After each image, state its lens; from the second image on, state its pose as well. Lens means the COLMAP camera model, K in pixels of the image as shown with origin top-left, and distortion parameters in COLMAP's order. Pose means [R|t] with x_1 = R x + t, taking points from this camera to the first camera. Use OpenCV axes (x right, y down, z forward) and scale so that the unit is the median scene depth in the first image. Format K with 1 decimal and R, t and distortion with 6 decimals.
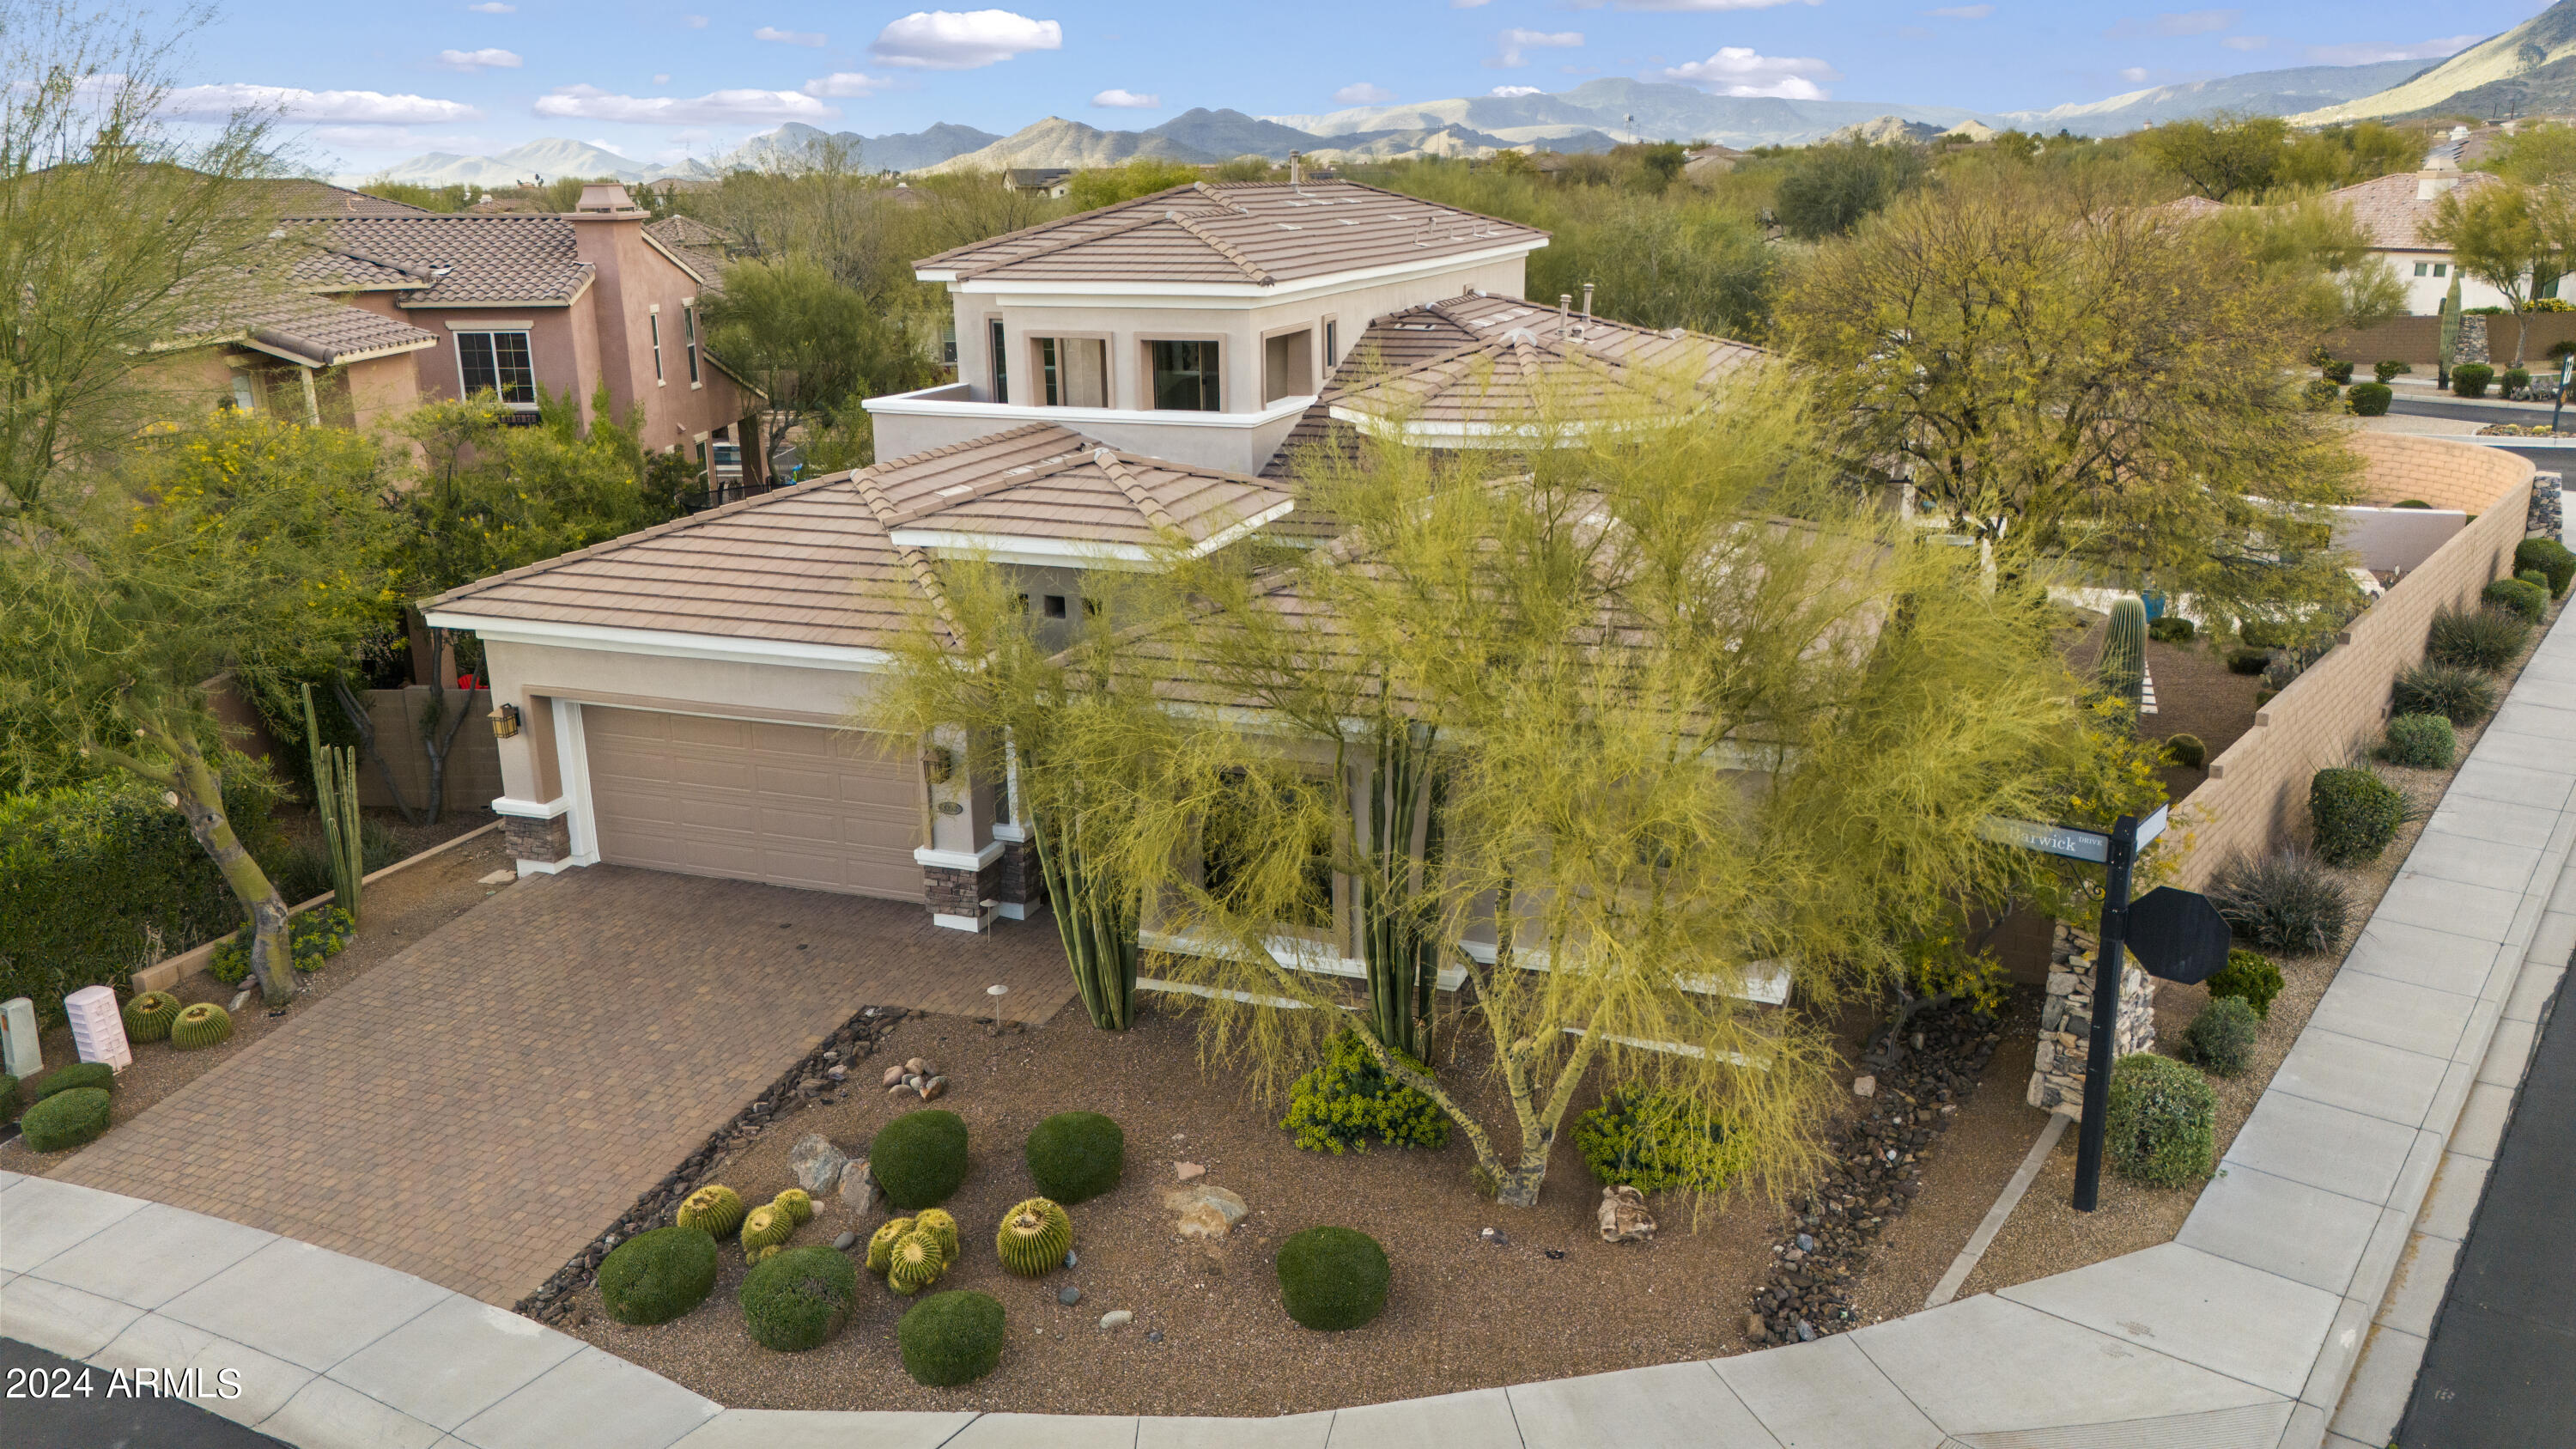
lens RADIAL K [[1900.4, 0, 1290.8], [0, 1900.4, 712.3], [0, 0, 1]] dist [0.083640, -0.081961]
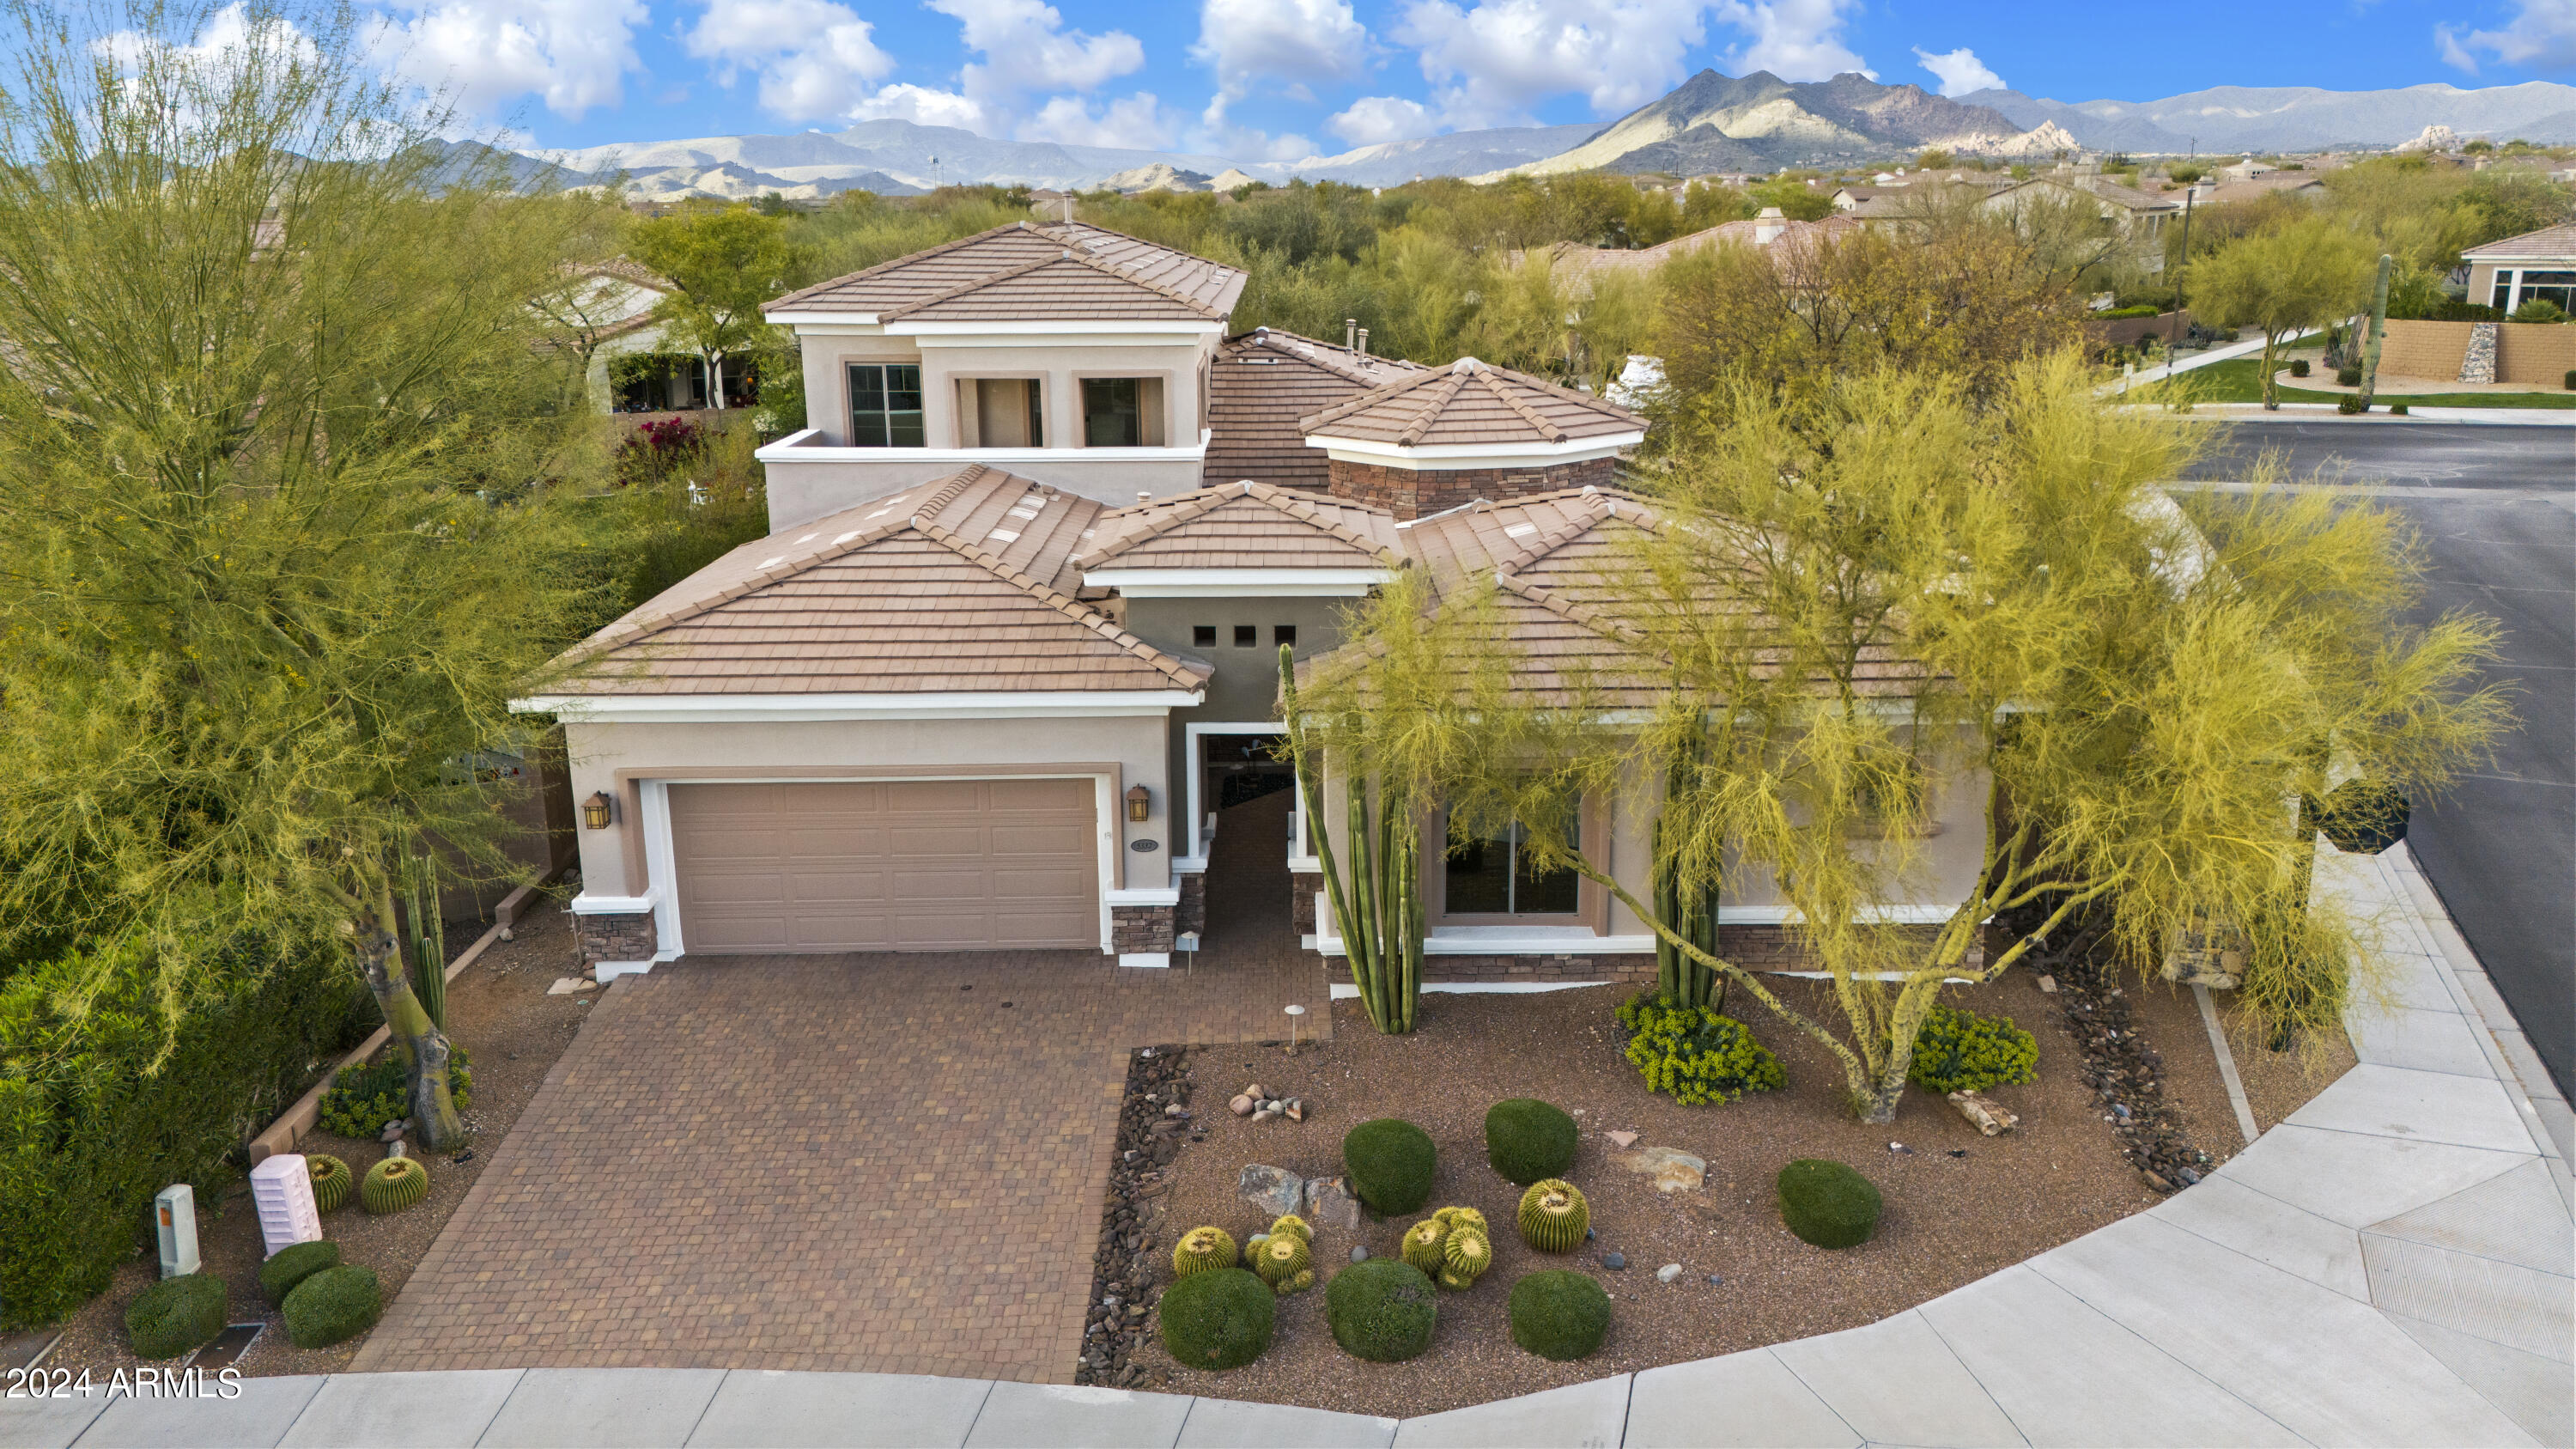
lens RADIAL K [[1900.4, 0, 1290.8], [0, 1900.4, 712.3], [0, 0, 1]] dist [0.083640, -0.081961]
pose [[0.936791, -0.085896, 0.339182, -0.434477], [0.092779, 0.995678, -0.004099, -0.007888], [-0.337364, 0.035309, 0.940712, 0.034664]]
